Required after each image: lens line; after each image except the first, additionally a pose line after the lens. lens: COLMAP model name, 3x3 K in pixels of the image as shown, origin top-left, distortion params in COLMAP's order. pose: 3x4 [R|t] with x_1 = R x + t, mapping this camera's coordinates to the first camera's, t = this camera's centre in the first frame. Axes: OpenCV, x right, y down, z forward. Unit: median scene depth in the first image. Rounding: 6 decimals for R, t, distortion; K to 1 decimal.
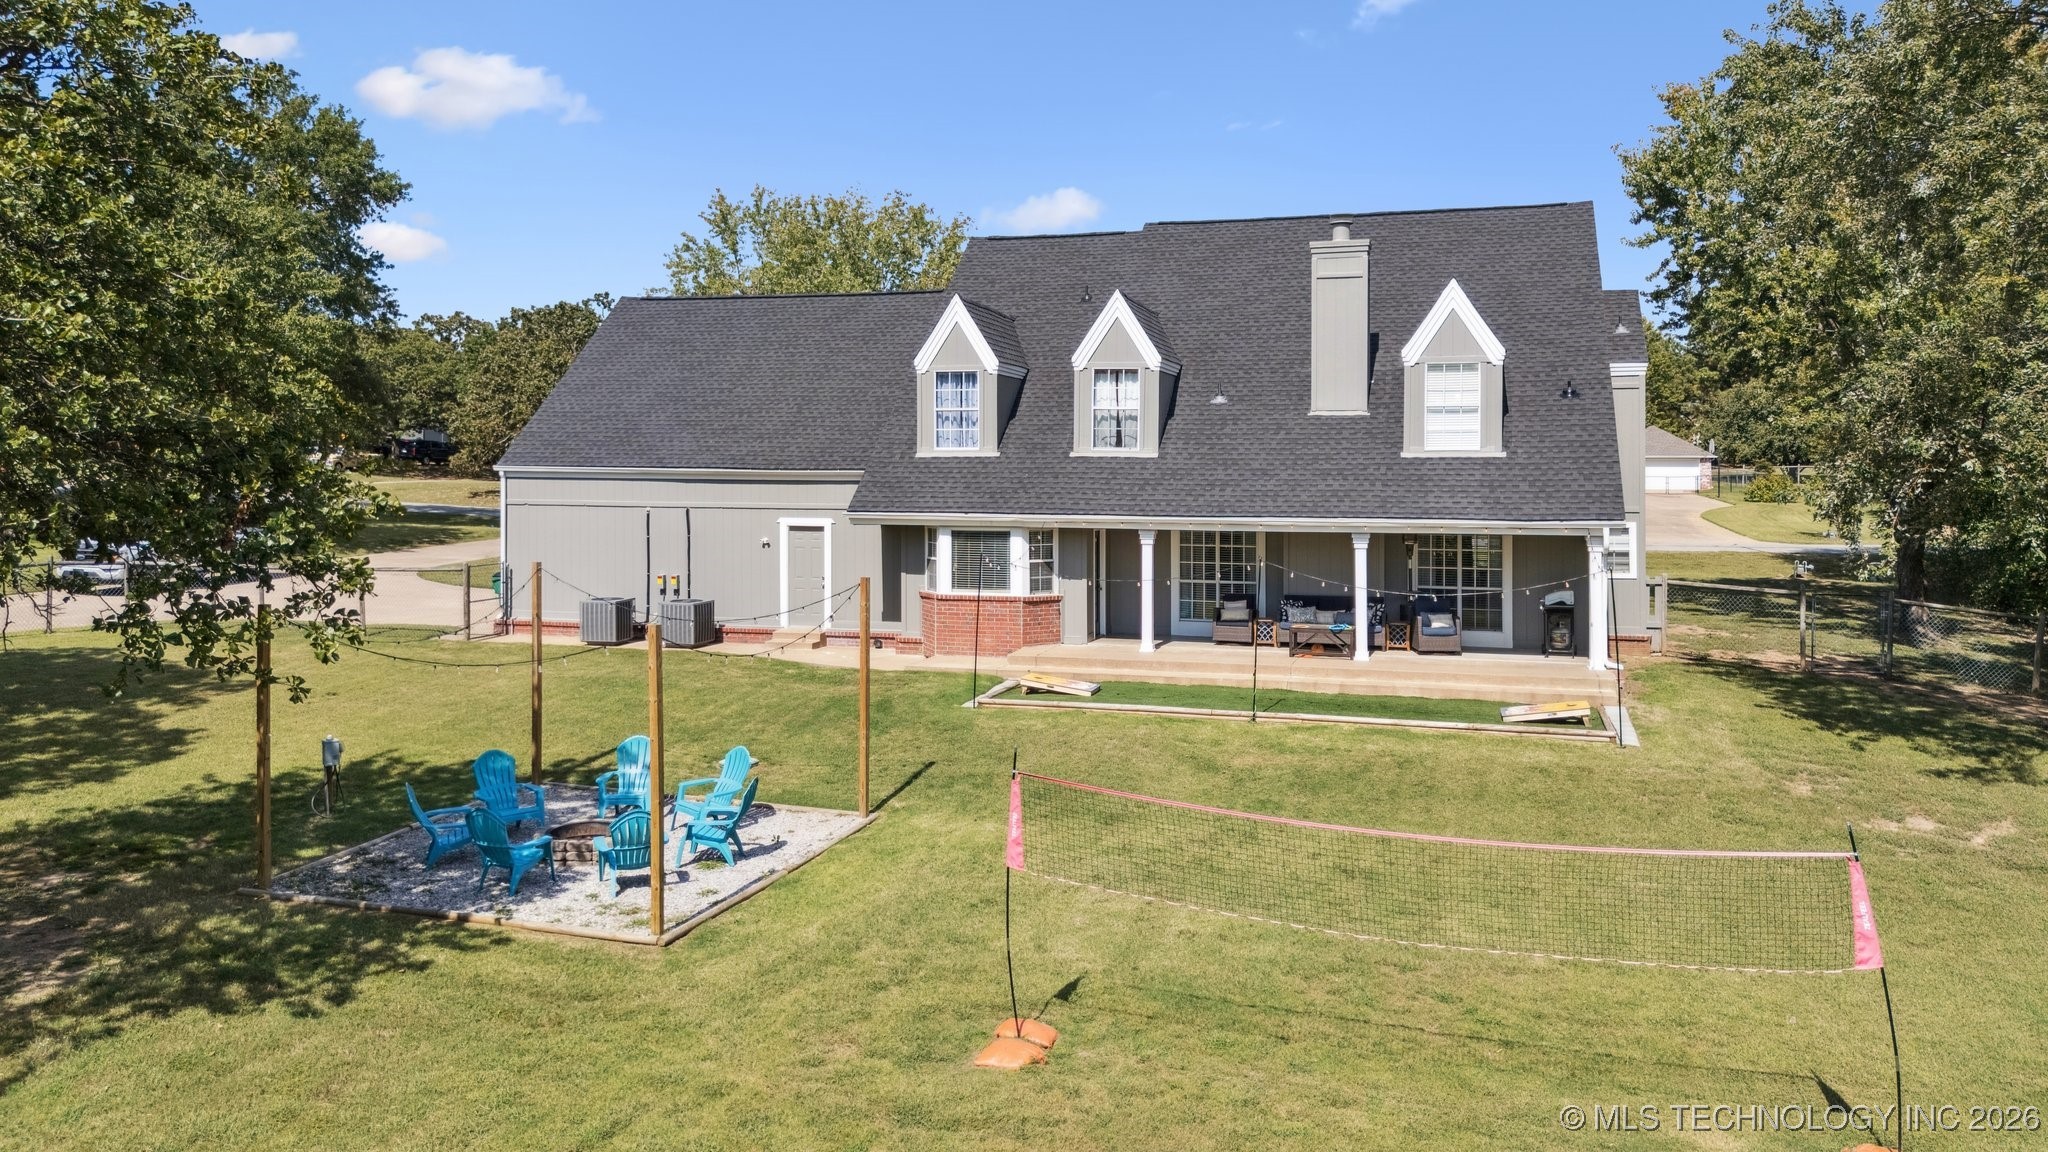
lens RADIAL K [[1548.7, 0, 1032.5], [0, 1548.7, 481.0], [0, 0, 1]] dist [0.113899, -0.104614]
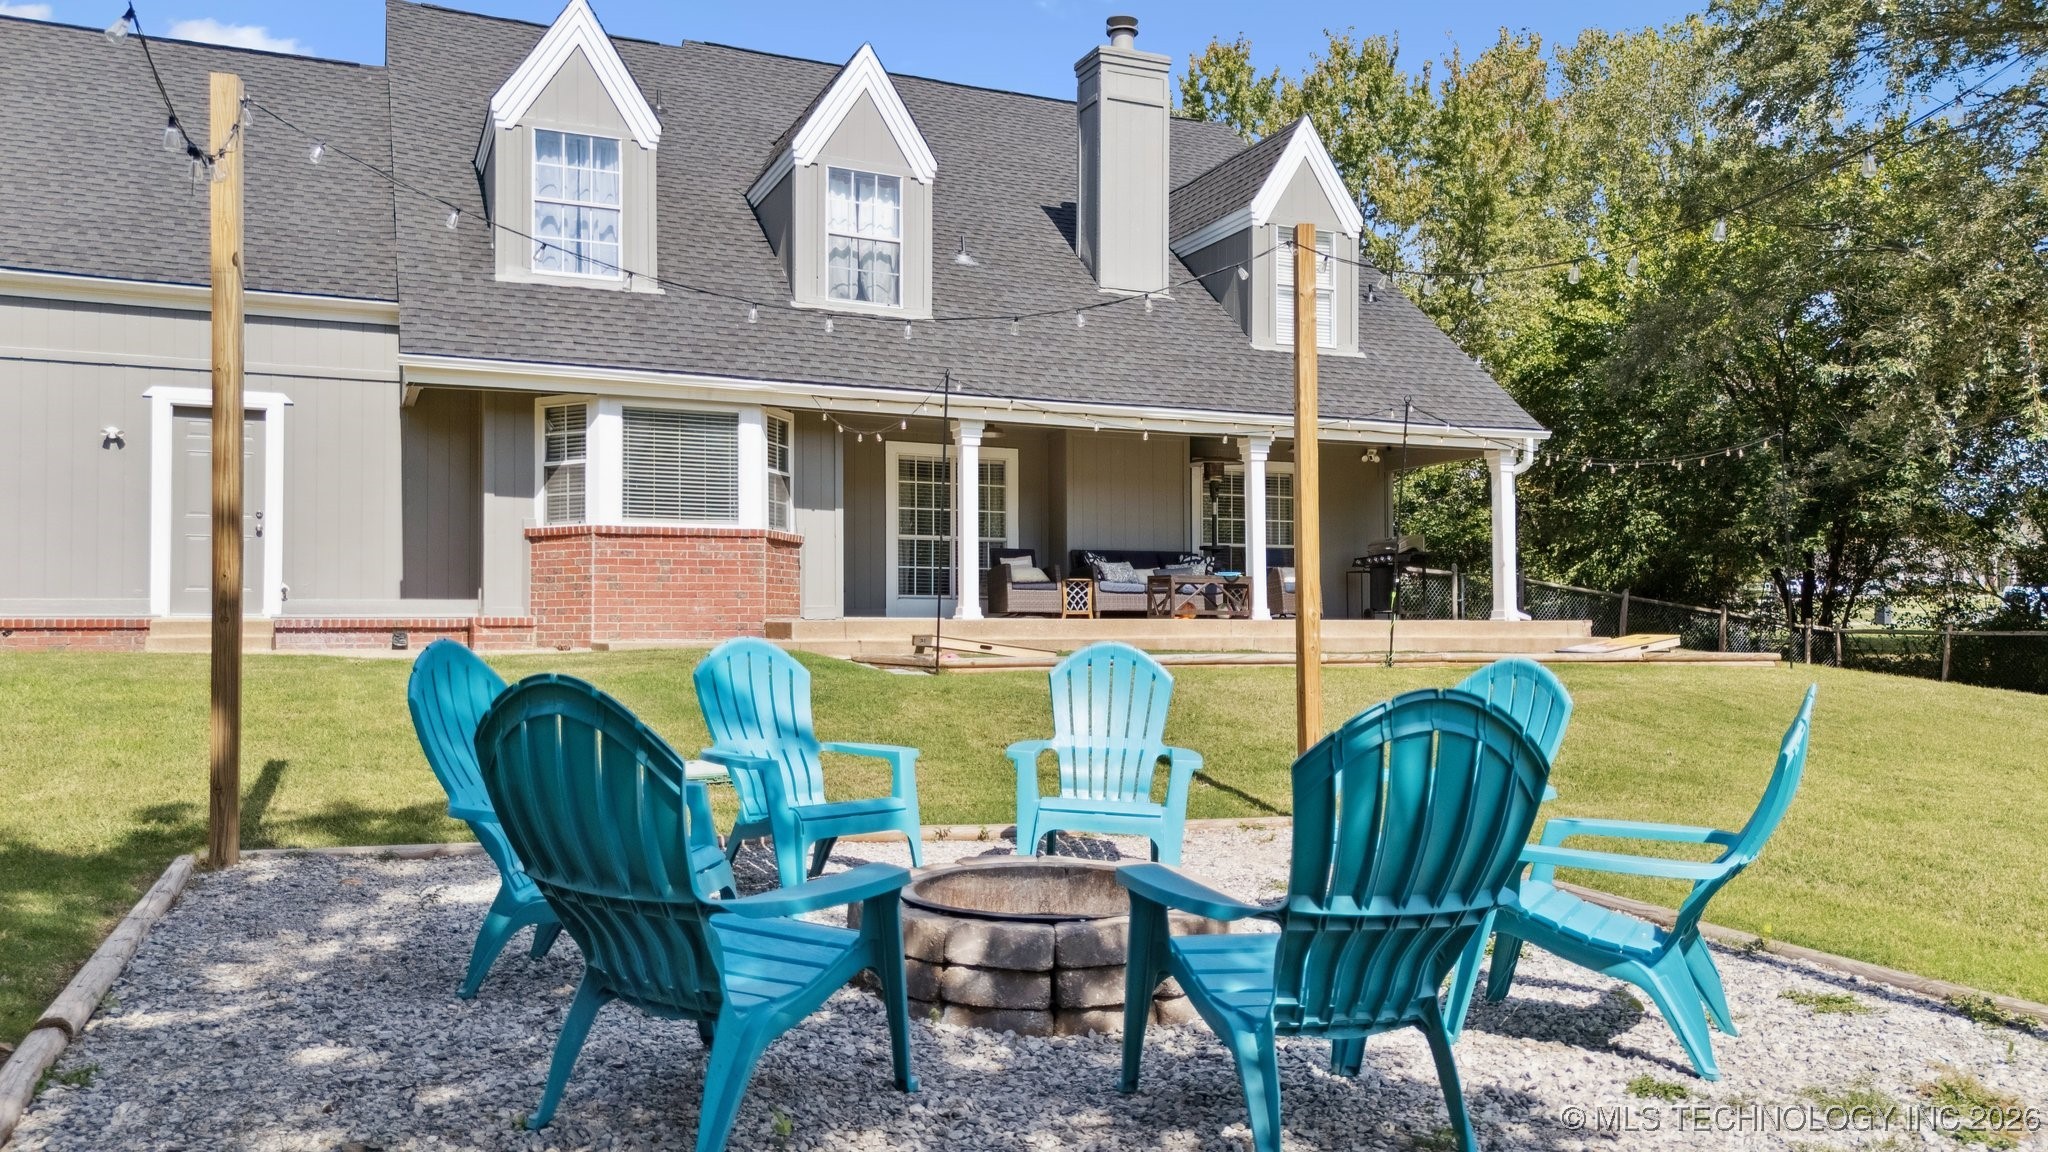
lens RADIAL K [[1512.8, 0, 1024.0], [0, 1512.8, 576.0], [0, 0, 1]] dist [0.110098, -0.166454]
pose [[0.764383, 0.020960, 0.644422, -0.285528], [0.010113, 0.998959, -0.044487, 0.115495], [-0.644684, 0.040522, 0.763375, 0.511395]]
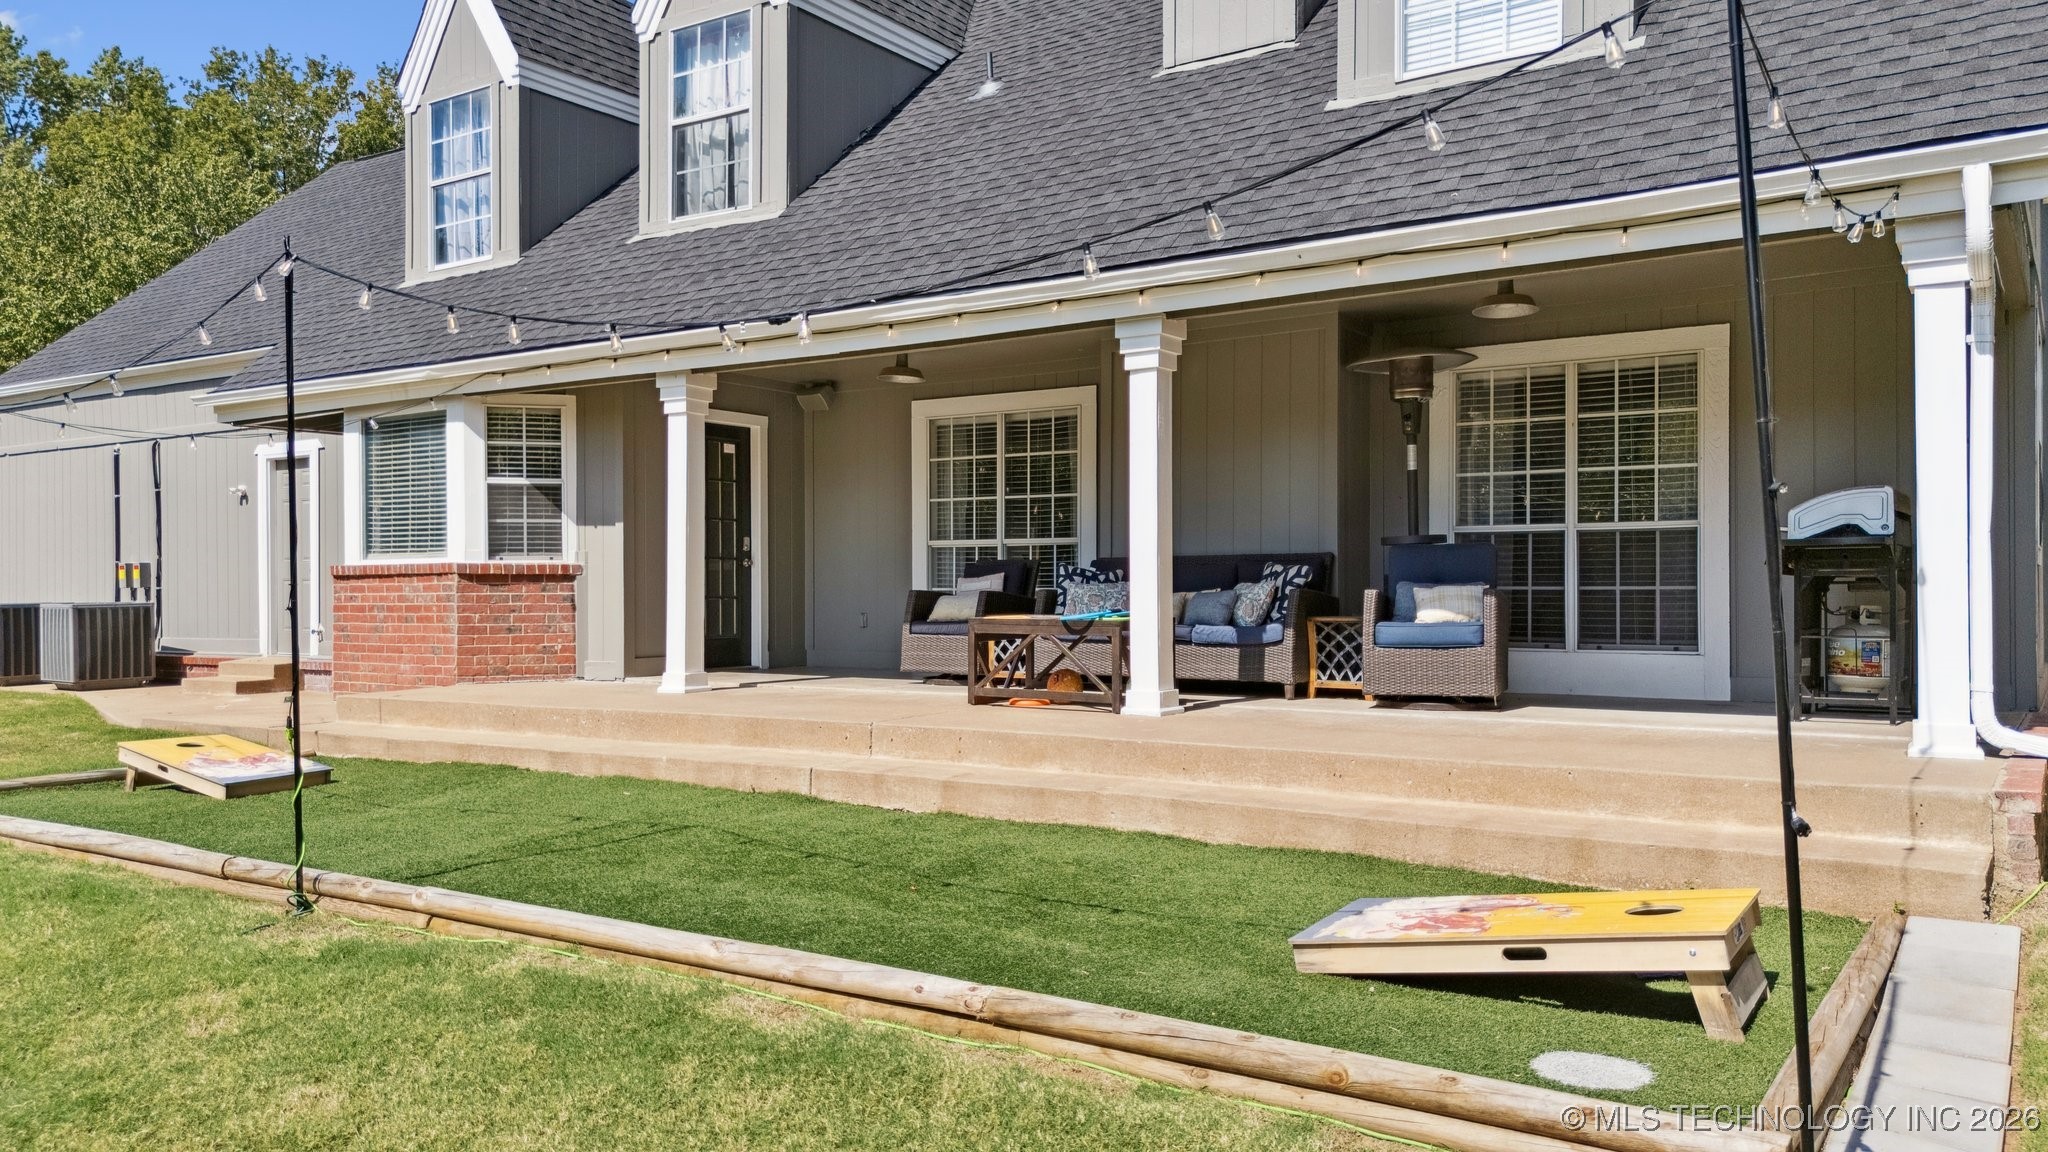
lens RADIAL K [[1523.0, 0, 1030.8], [0, 1523.0, 584.4], [0, 0, 1]] dist [0.063045, -0.053903]
pose [[0.950805, -0.007411, -0.309701, 0.265324], [0.003838, 0.999919, -0.012145, 0.085024], [0.309766, 0.010359, 0.950757, 0.643638]]
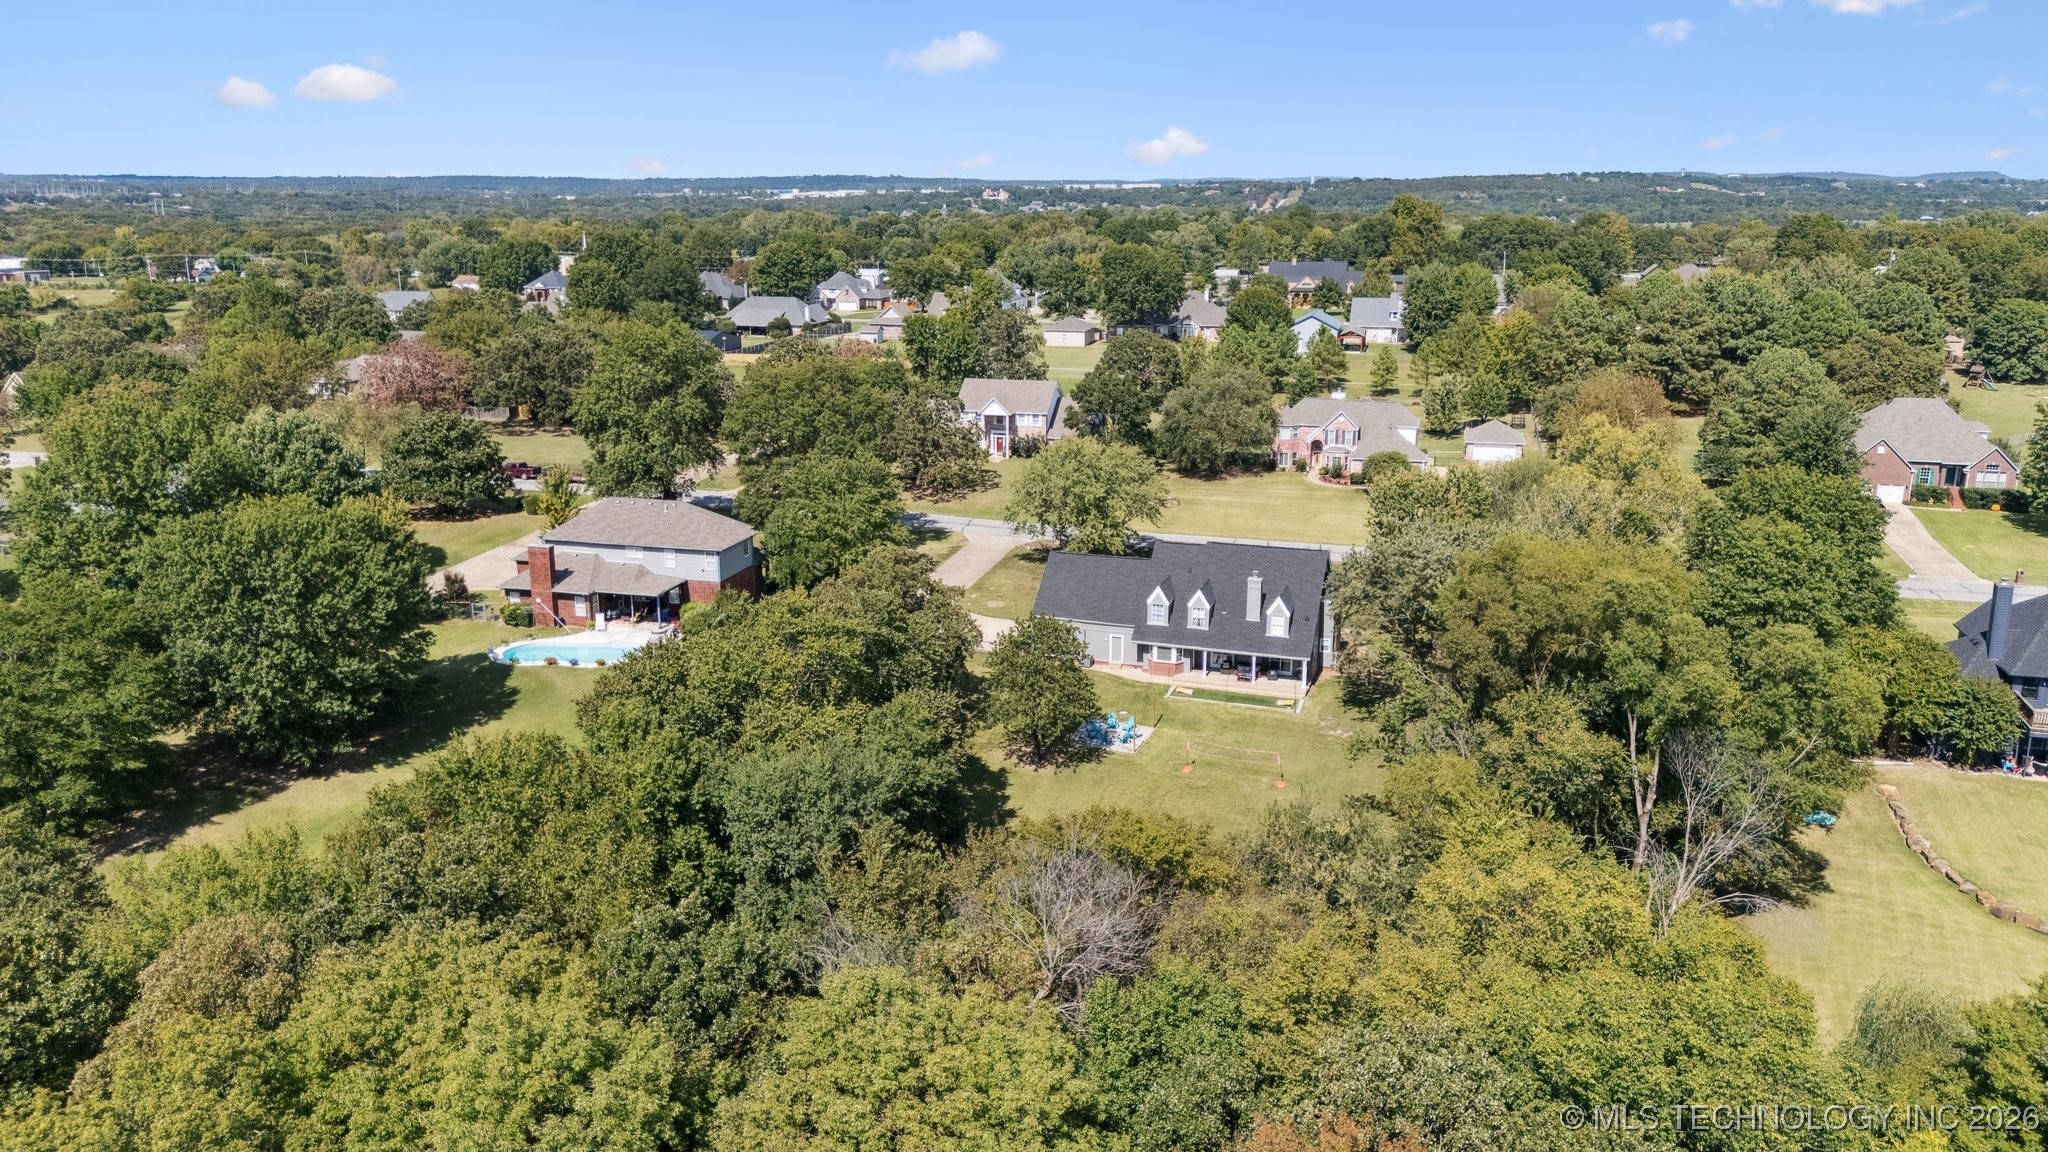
lens RADIAL K [[1512.8, 0, 1024.0], [0, 1512.8, 576.0], [0, 0, 1]] dist [0.110098, -0.166454]
pose [[0.998980, 0.009773, -0.044081, -0.230770], [0.001289, 0.969725, 0.244198, -1.136243], [0.045133, -0.244005, 0.968723, -2.882177]]
